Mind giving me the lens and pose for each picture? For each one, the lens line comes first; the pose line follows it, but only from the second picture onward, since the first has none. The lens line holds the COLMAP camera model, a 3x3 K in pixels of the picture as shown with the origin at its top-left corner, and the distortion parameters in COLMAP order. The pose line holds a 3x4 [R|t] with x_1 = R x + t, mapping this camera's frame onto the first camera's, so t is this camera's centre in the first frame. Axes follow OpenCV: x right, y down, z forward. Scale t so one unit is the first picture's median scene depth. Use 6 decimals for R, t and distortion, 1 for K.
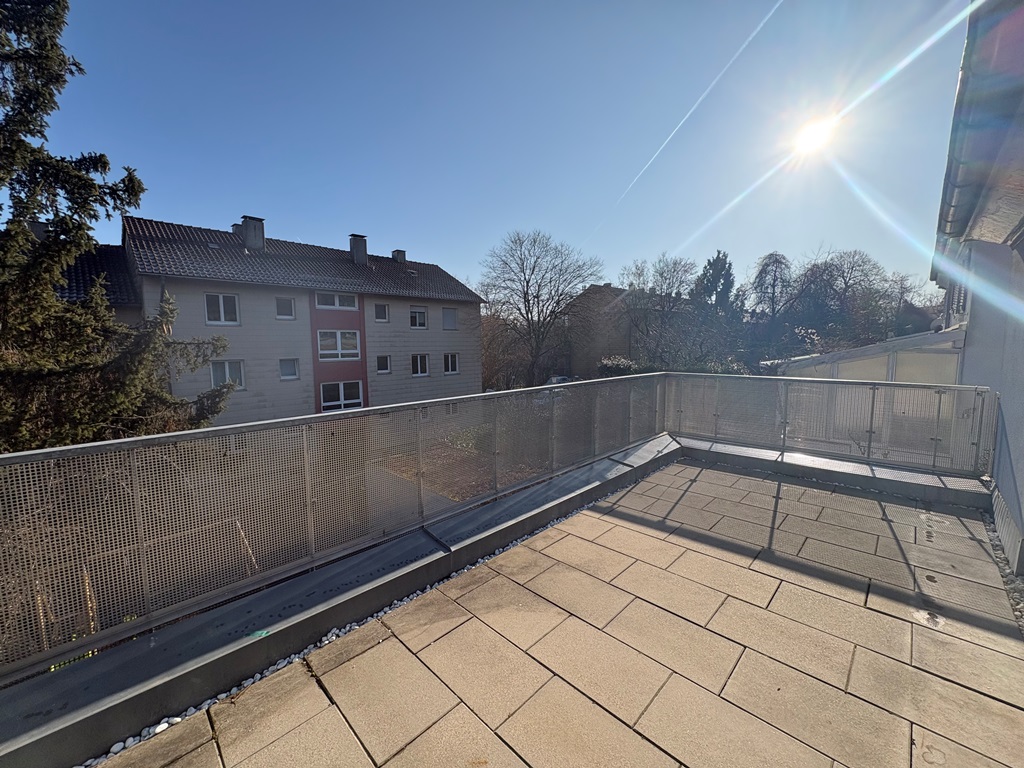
lens RADIAL K [[405.7, 0, 513.0], [0, 405.7, 385.2], [0, 0, 1]] dist [0.001279, 0.000317]
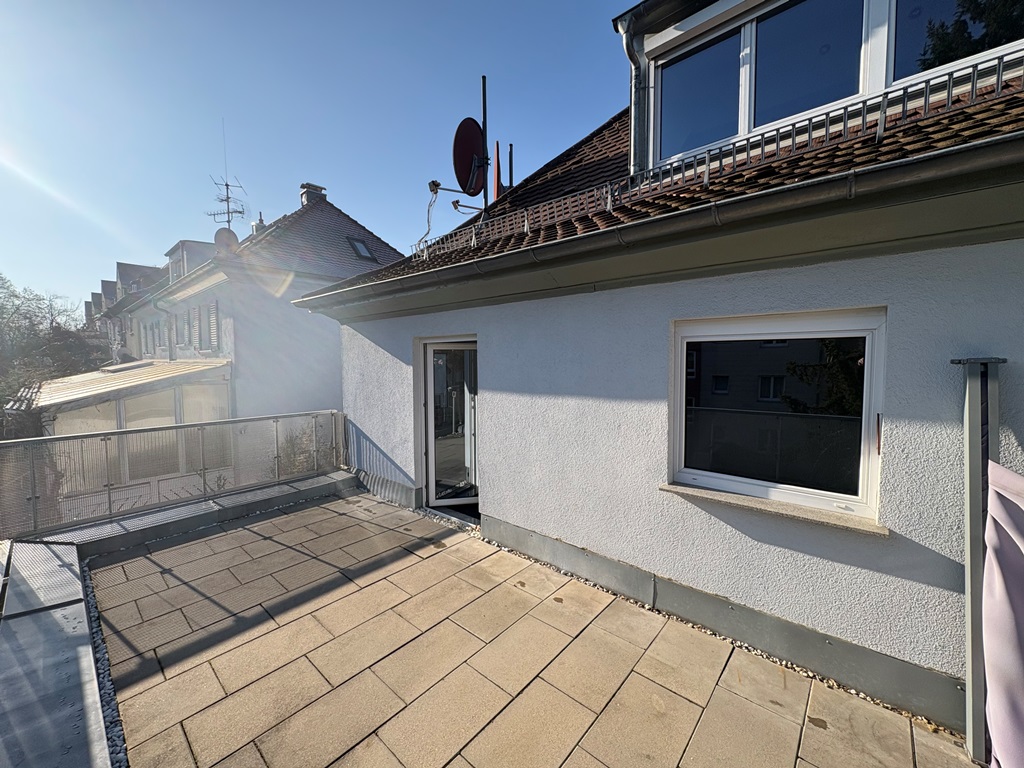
lens RADIAL K [[405.7, 0, 513.0], [0, 405.7, 385.2], [0, 0, 1]] dist [0.001279, 0.000317]
pose [[-0.064024, -0.052358, 0.996574, -0.424446], [0.108974, 0.992284, 0.059134, -0.109521], [-0.991981, 0.112387, -0.057825, 0.419054]]
